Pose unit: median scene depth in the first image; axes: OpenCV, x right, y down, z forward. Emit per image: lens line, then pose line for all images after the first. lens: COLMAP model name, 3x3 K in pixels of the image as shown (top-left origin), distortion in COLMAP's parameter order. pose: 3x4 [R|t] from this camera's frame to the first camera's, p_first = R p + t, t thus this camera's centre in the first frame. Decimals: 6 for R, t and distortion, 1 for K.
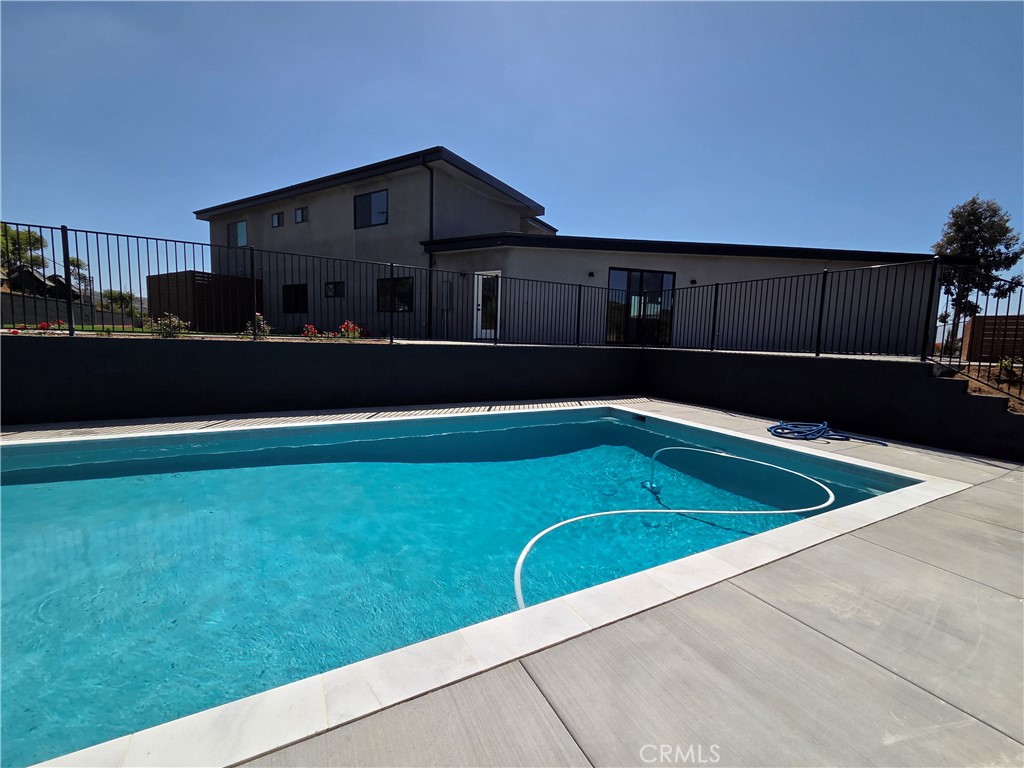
lens RADIAL K [[419.7, 0, 514.7], [0, 419.7, 385.5], [0, 0, 1]] dist [0.001135, 0.000236]
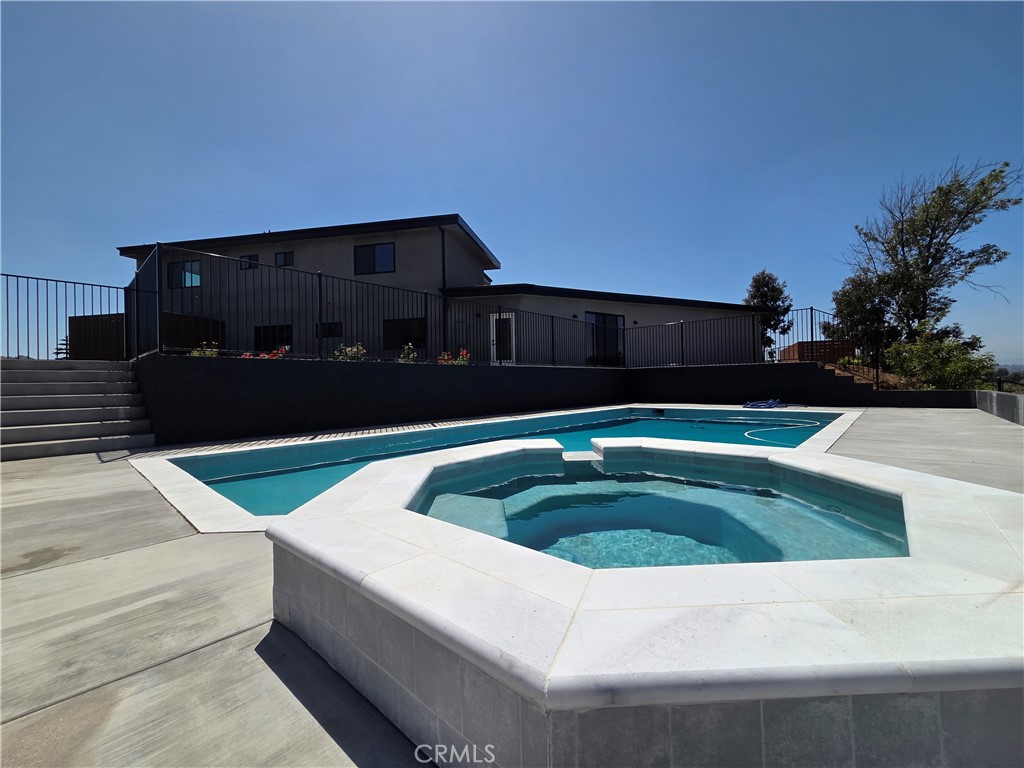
lens RADIAL K [[419.7, 0, 517.6], [0, 419.7, 379.7], [0, 0, 1]] dist [0.001135, 0.000236]
pose [[0.940596, -0.044365, 0.336616, -0.385921], [0.083806, 0.991087, -0.103554, 0.046191], [-0.329022, 0.125613, 0.935931, -0.128321]]
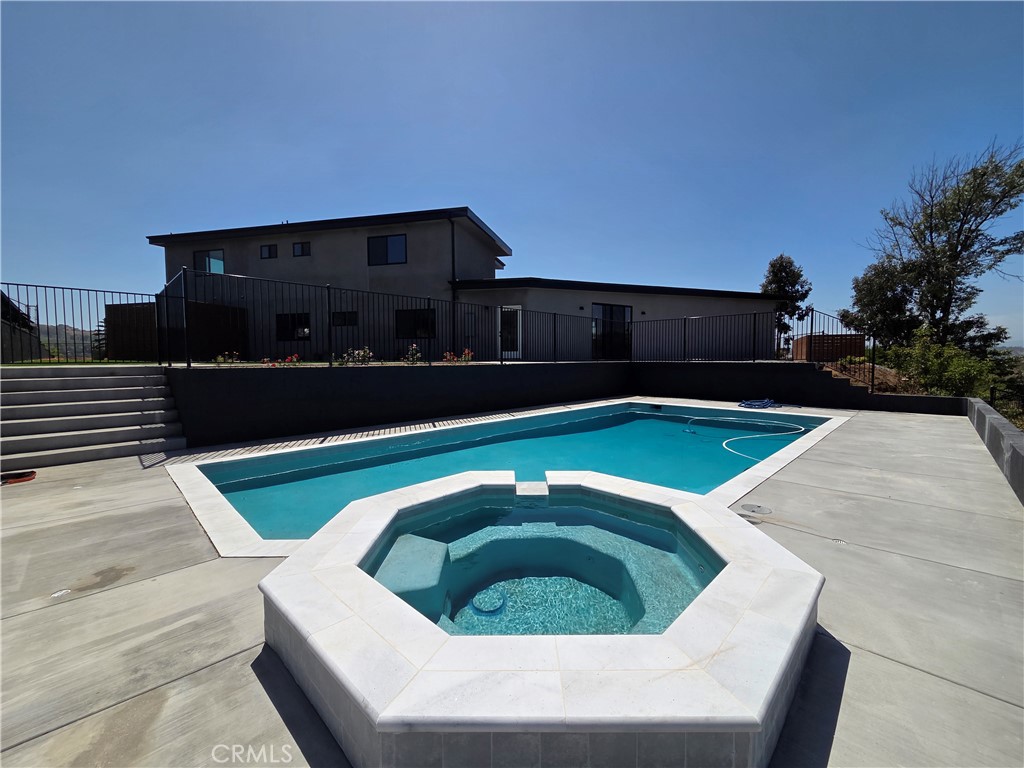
lens RADIAL K [[419.7, 0, 517.6], [0, 419.7, 378.7], [0, 0, 1]] dist [0.001135, 0.000236]
pose [[0.955123, -0.047662, 0.292350, -0.364743], [0.064849, 0.996673, -0.049378, 0.010556], [-0.289024, 0.066121, 0.955036, -0.178482]]
